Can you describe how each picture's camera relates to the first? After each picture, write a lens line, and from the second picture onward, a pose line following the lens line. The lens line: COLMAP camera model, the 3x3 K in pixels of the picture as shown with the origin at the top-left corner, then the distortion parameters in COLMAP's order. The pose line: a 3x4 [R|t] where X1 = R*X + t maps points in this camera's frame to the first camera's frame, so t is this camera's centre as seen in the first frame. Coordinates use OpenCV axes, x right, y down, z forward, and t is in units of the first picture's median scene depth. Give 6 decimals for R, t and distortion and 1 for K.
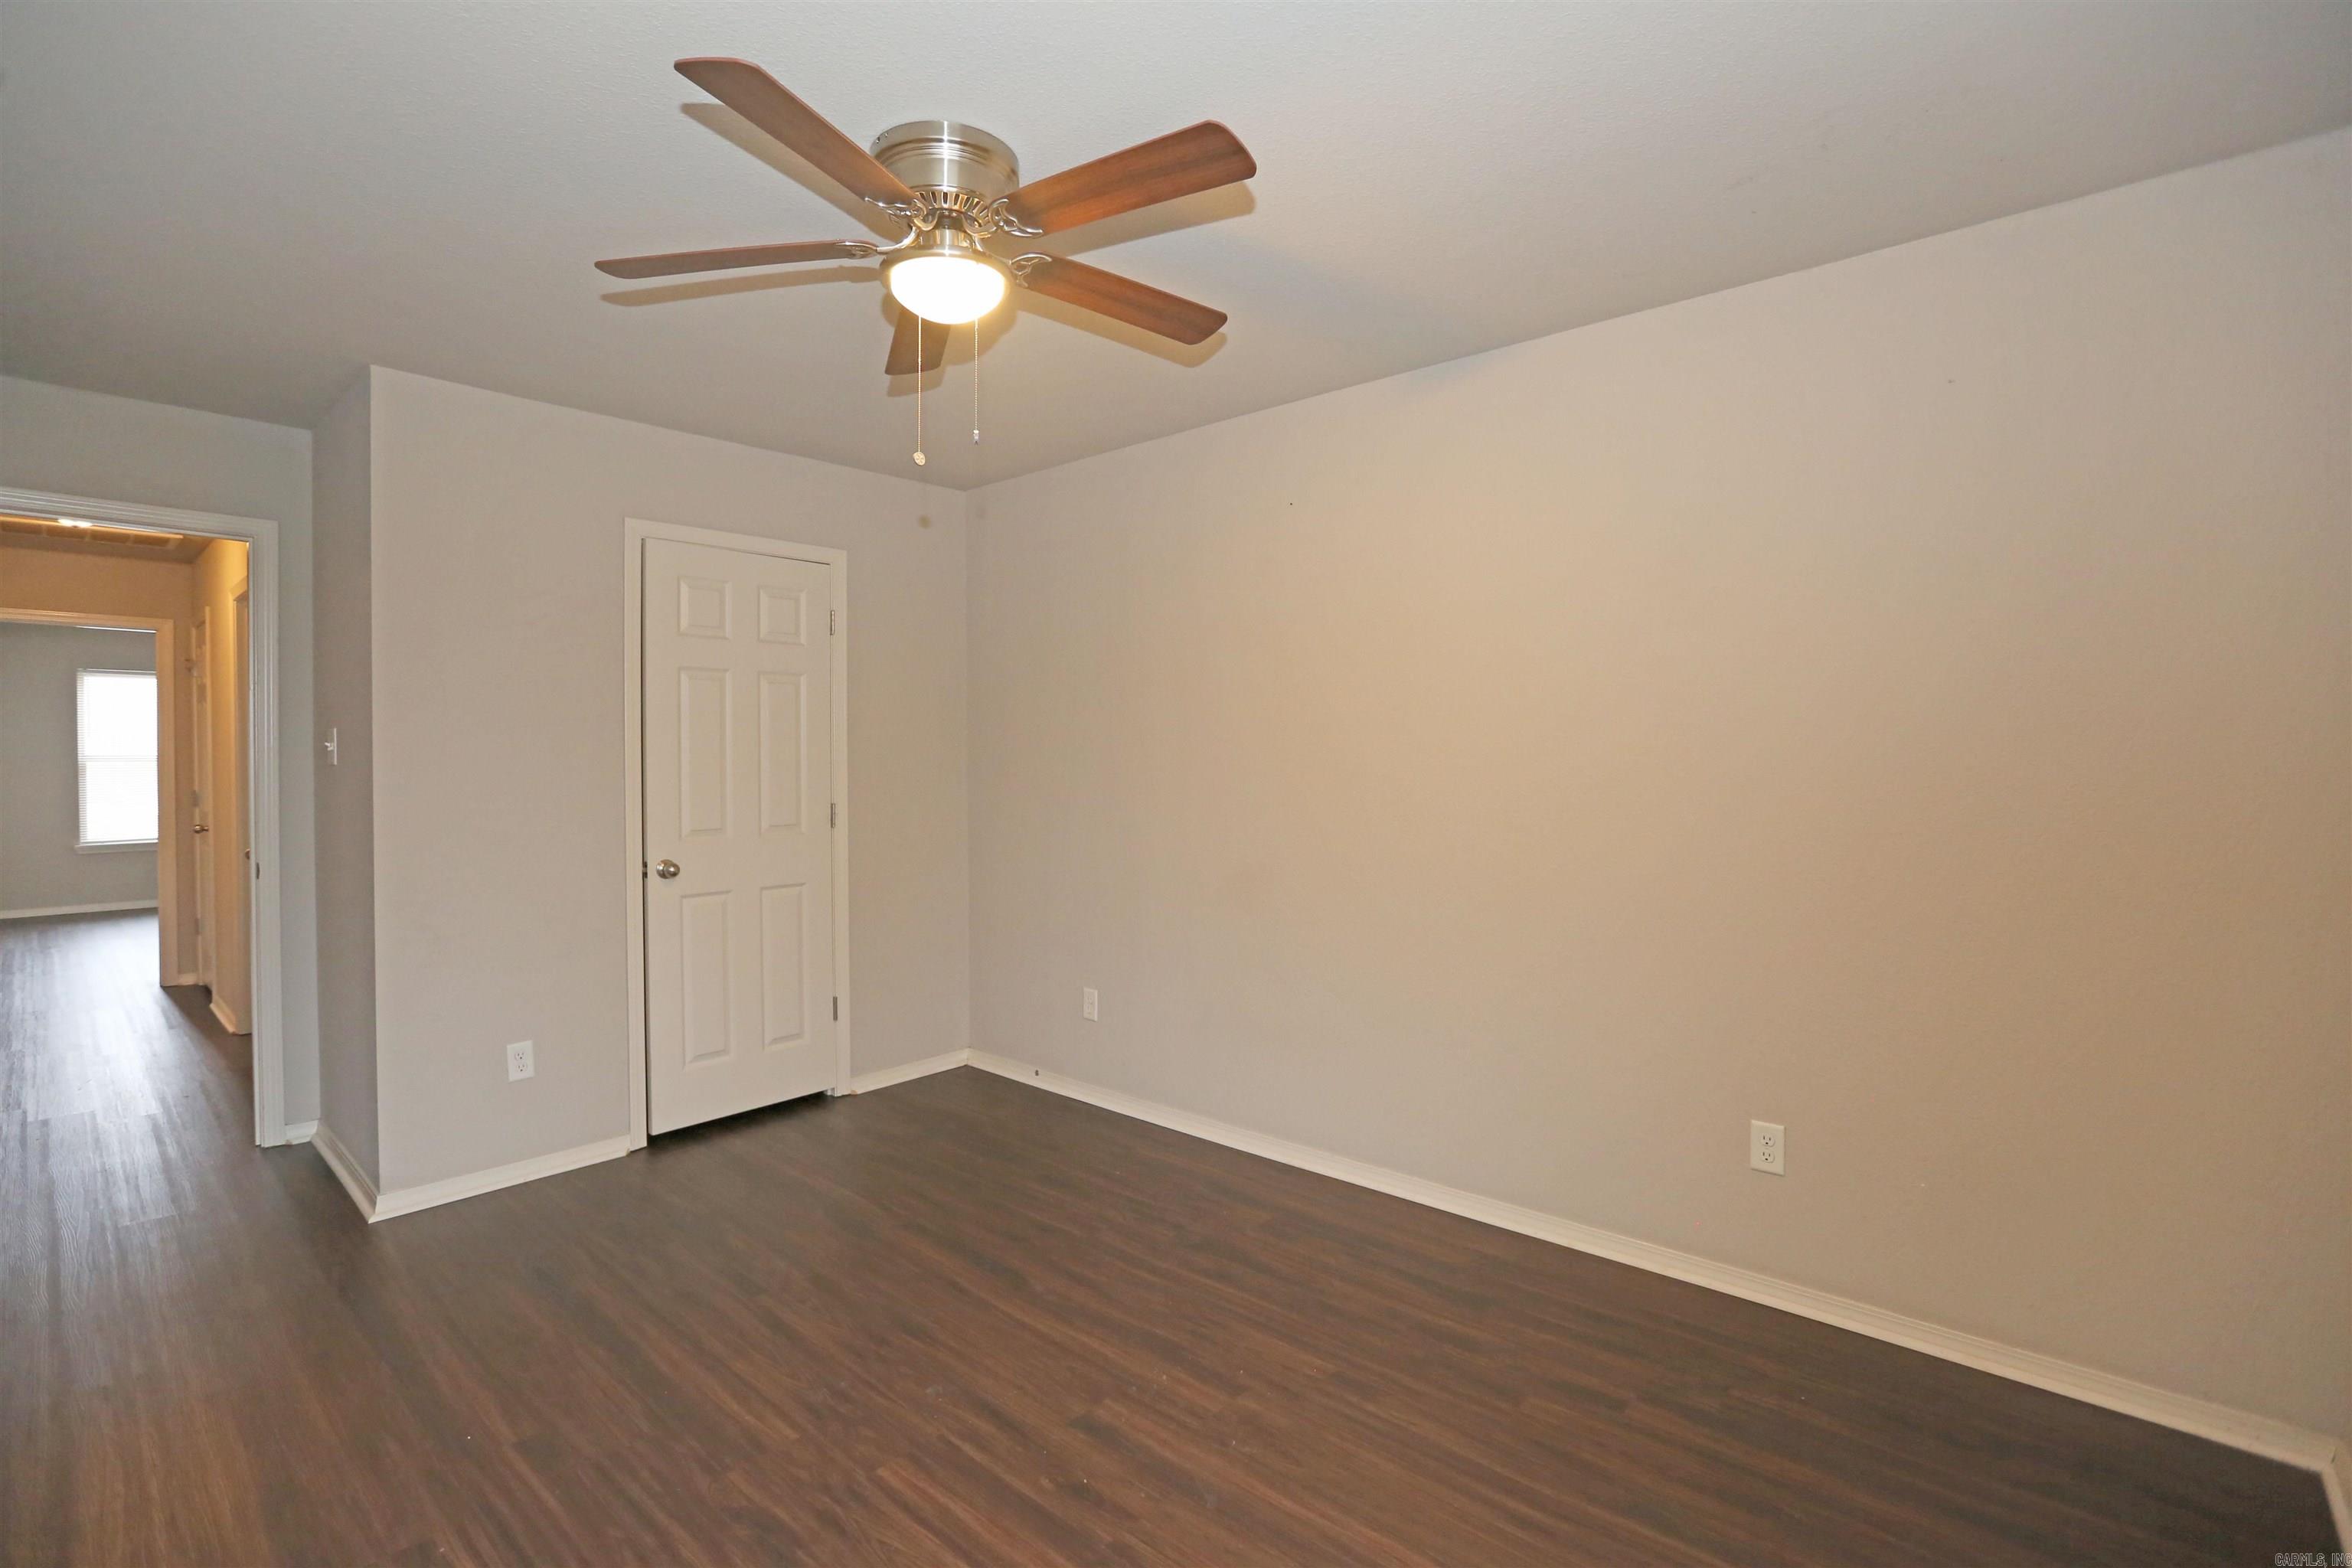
lens RADIAL K [[1063.7, 0, 1170.7], [0, 1063.7, 766.2], [0, 0, 1]] dist [-0.042025, 0.011993]
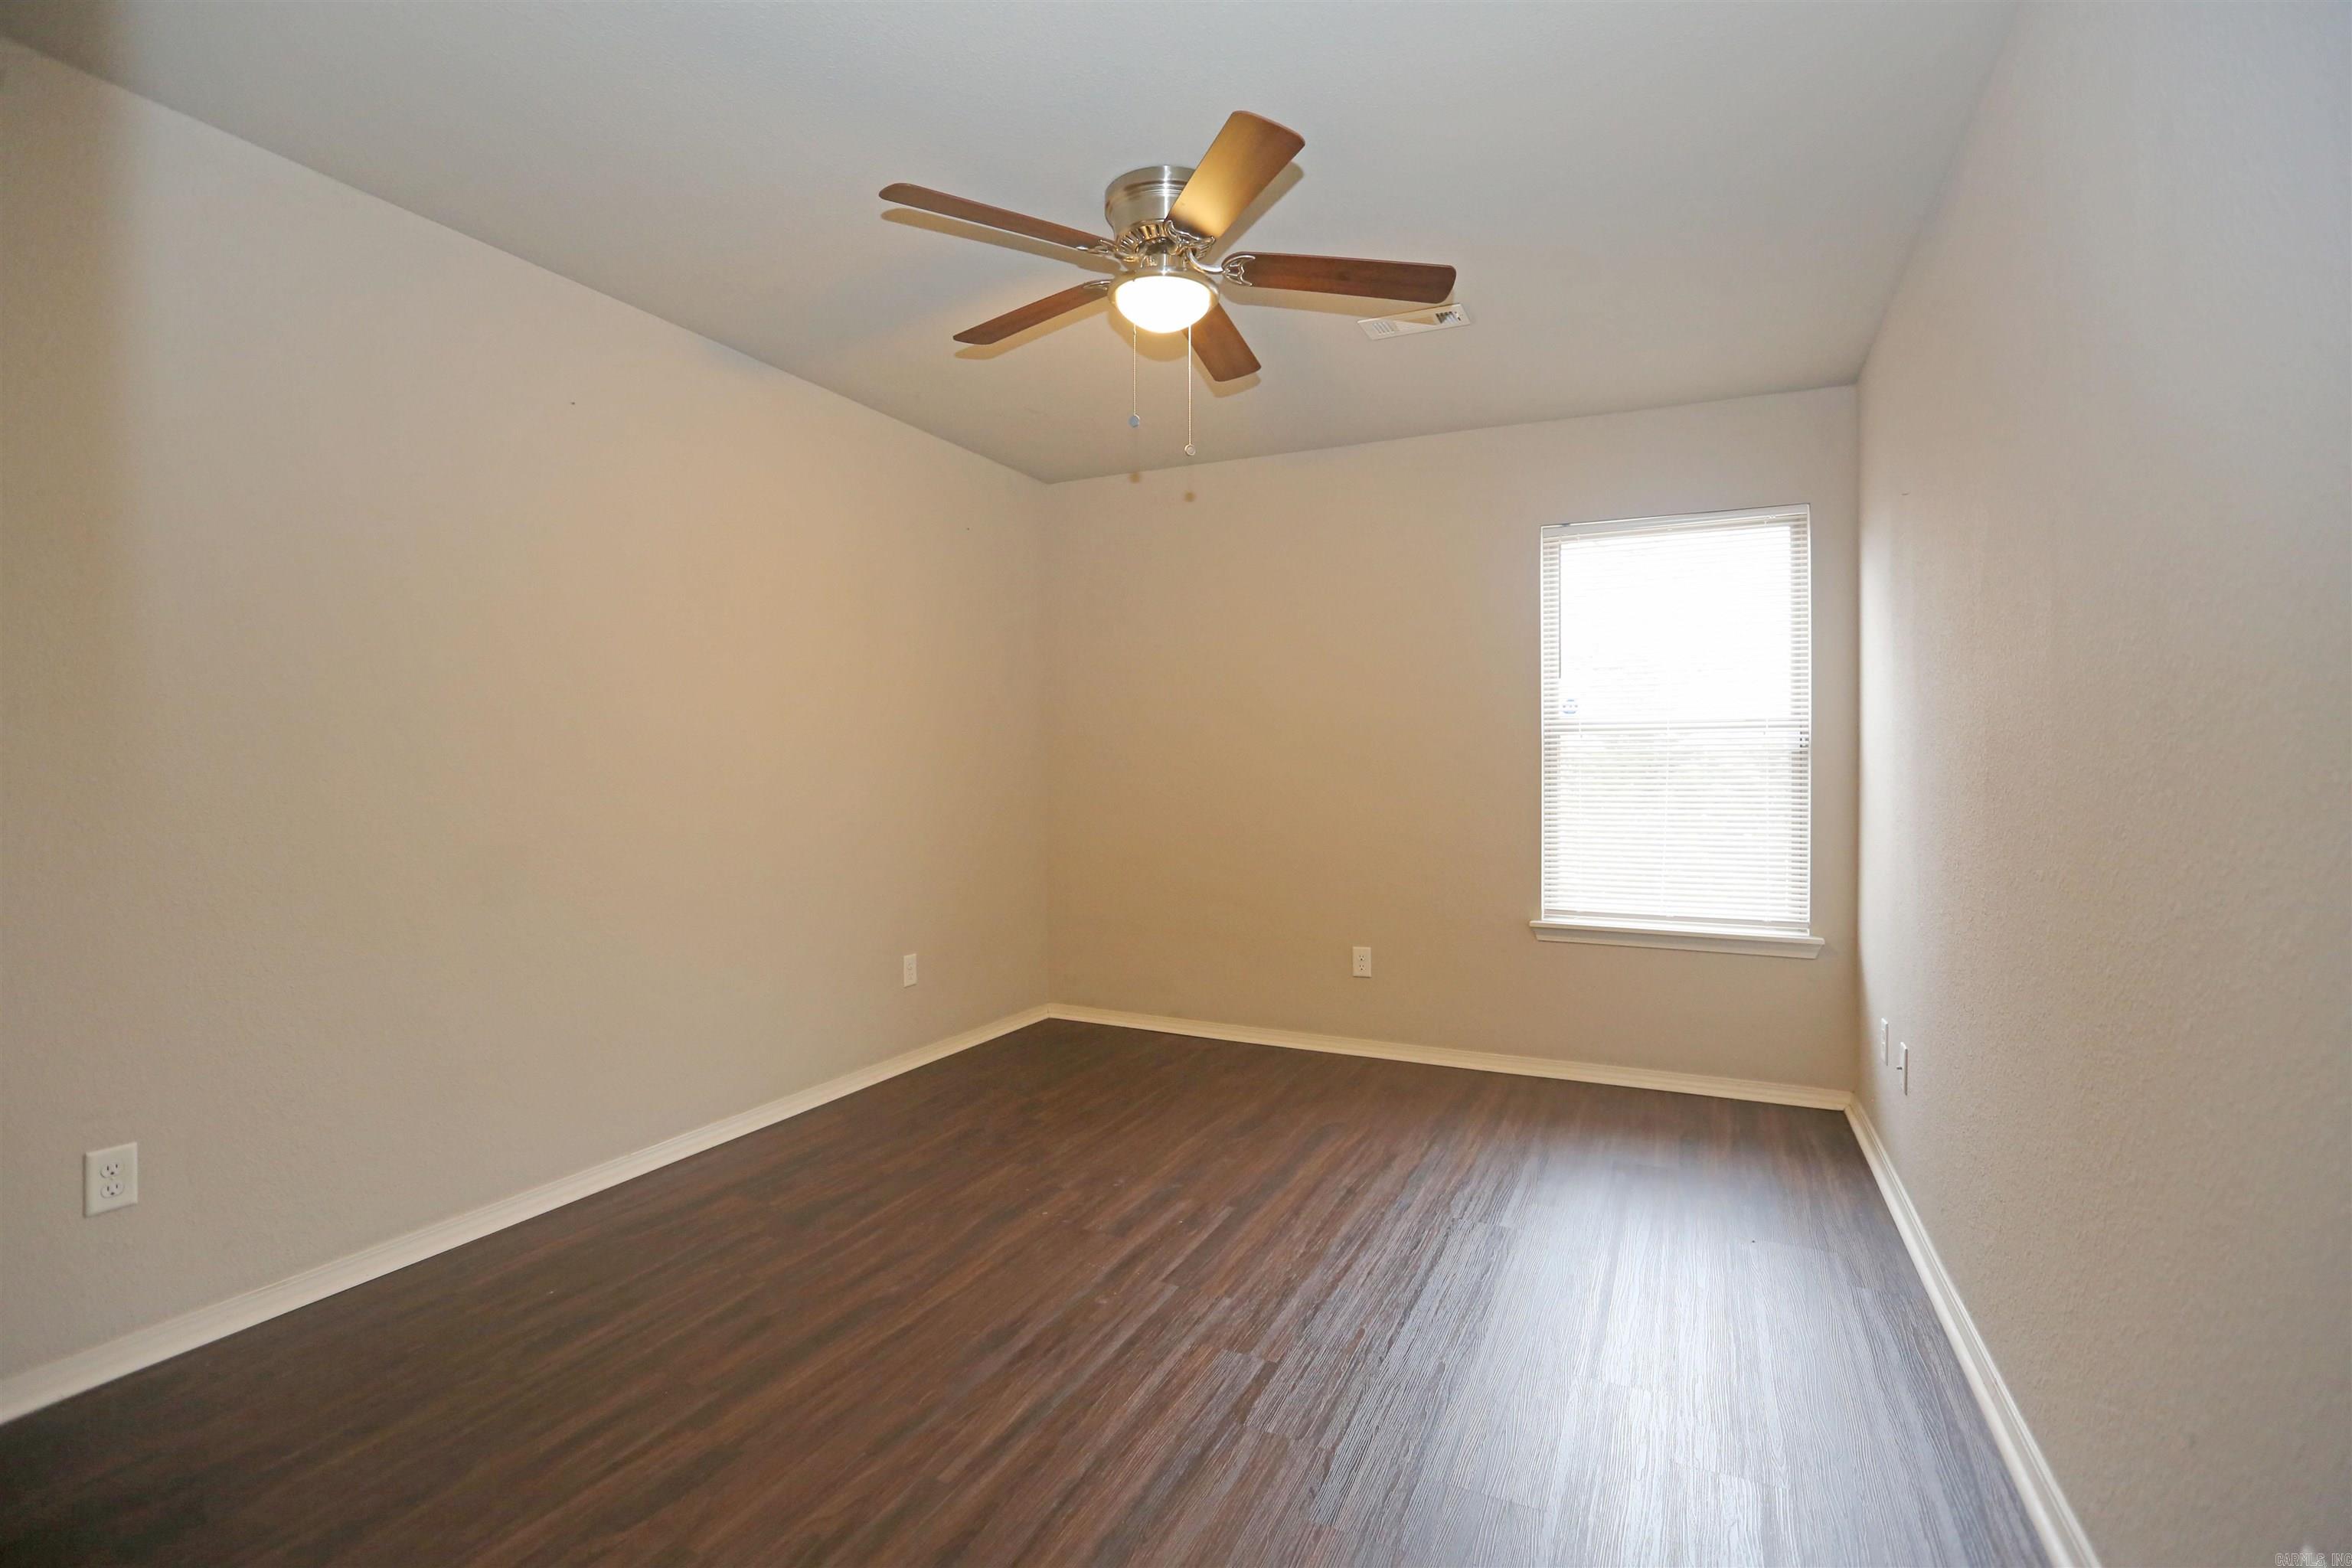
lens RADIAL K [[1063.7, 0, 1168.4], [0, 1063.7, 771.5], [0, 0, 1]] dist [-0.042025, 0.011993]
pose [[-0.276354, -0.004294, 0.961046, -1.042919], [-0.000016, 0.999990, 0.004463, 0.050247], [-0.961056, 0.001218, -0.276352, 1.017384]]
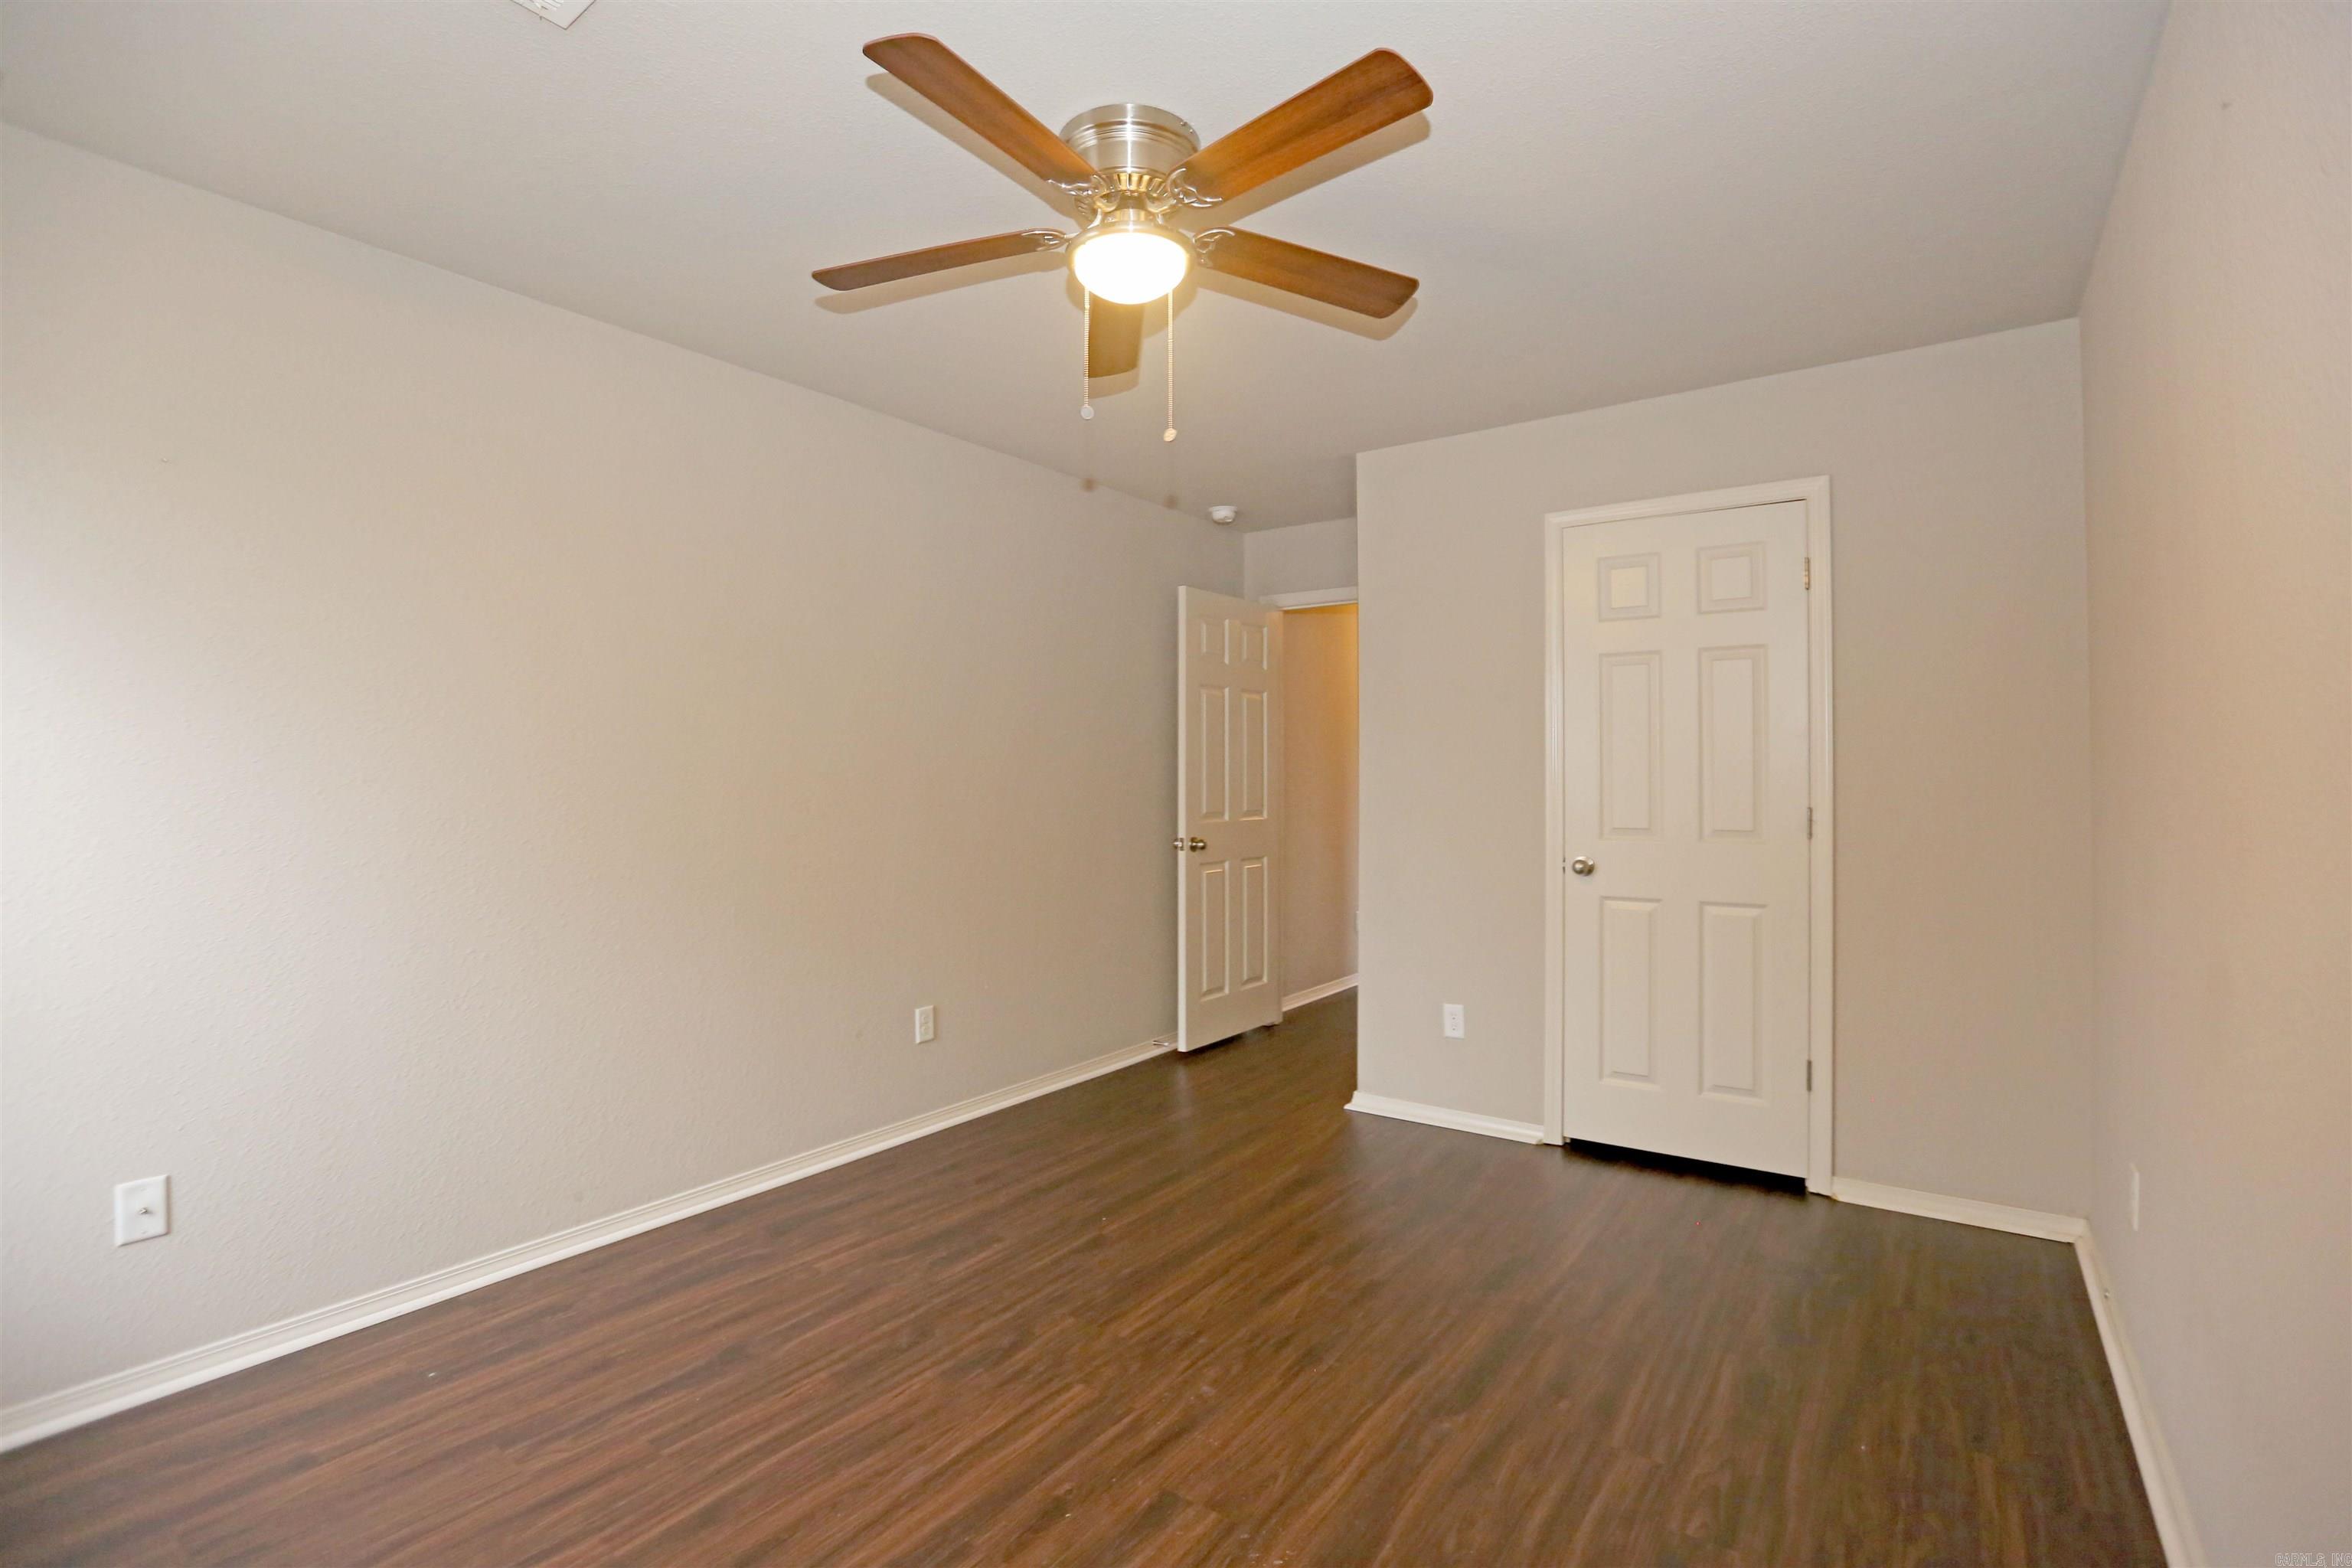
lens RADIAL K [[1063.7, 0, 1164.4], [0, 1063.7, 772.3], [0, 0, 1]] dist [-0.042025, 0.011993]
pose [[0.102682, 0.004948, -0.994702, 0.607966], [-0.008950, 0.999952, 0.004050, 0.015376], [0.994674, 0.008487, 0.102721, 0.709255]]
